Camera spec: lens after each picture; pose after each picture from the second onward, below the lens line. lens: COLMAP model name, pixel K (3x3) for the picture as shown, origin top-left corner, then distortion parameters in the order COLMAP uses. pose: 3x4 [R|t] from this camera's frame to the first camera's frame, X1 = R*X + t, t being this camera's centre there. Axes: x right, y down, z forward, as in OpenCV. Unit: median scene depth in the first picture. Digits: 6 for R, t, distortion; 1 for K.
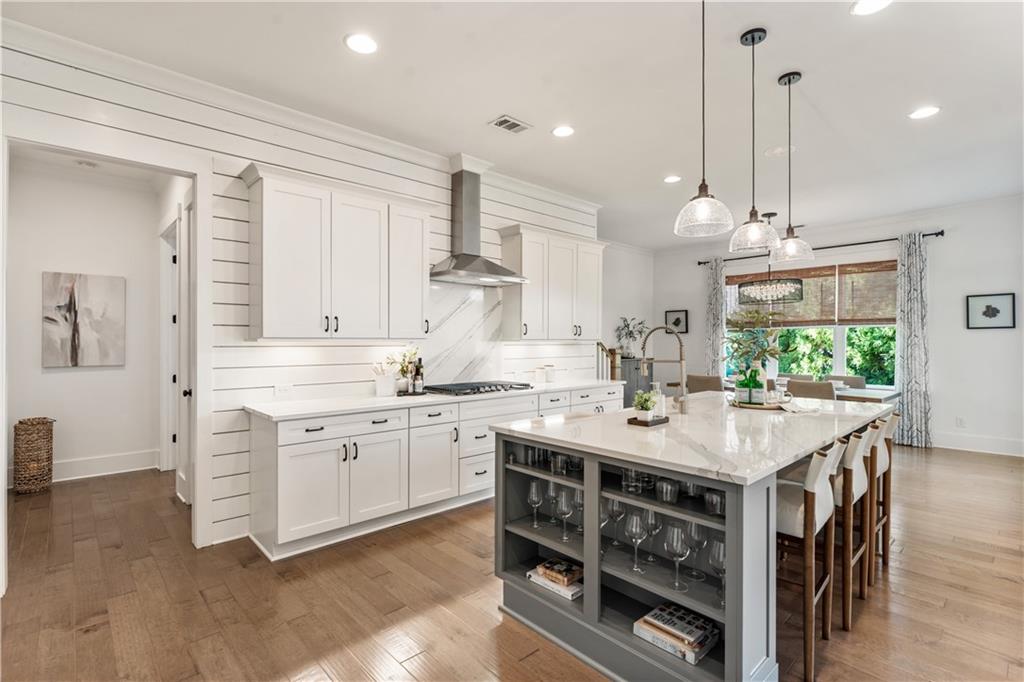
lens RADIAL K [[483.5, 0, 512.0], [0, 483.5, 341.0], [0, 0, 1]] dist [0.001366, 0.000170]
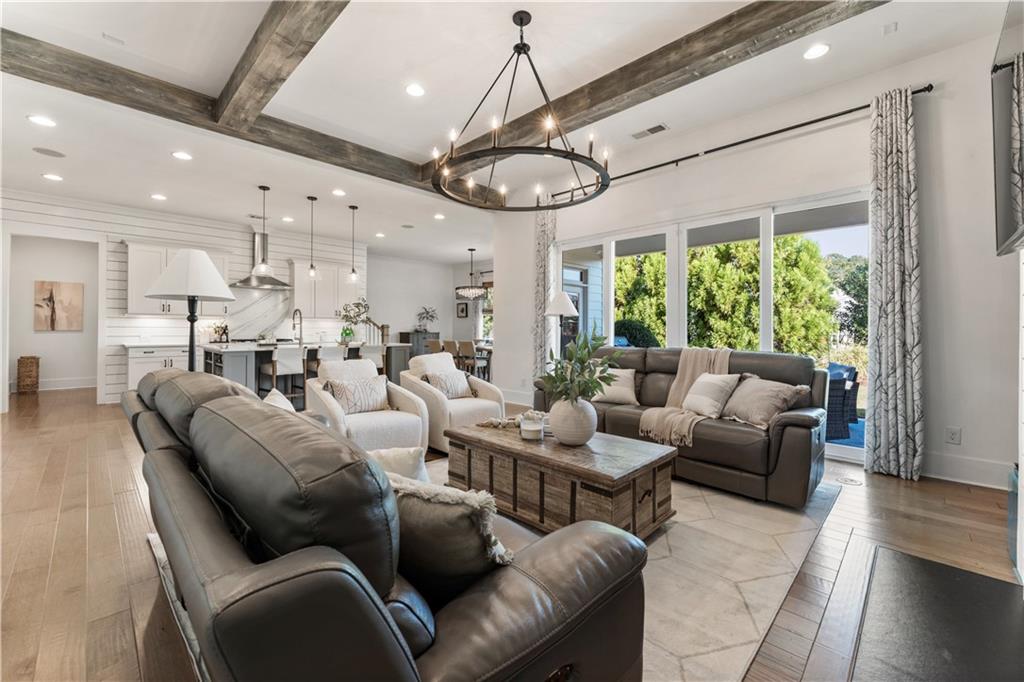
lens RADIAL K [[419.1, 0, 511.9], [0, 419.1, 329.8], [0, 0, 1]] dist [0.013167, -0.000117]
pose [[0.999419, 0.003674, 0.033894, 0.861530], [-0.003726, 0.999992, 0.001474, 0.041883], [-0.033888, -0.001599, 0.999424, -0.748633]]
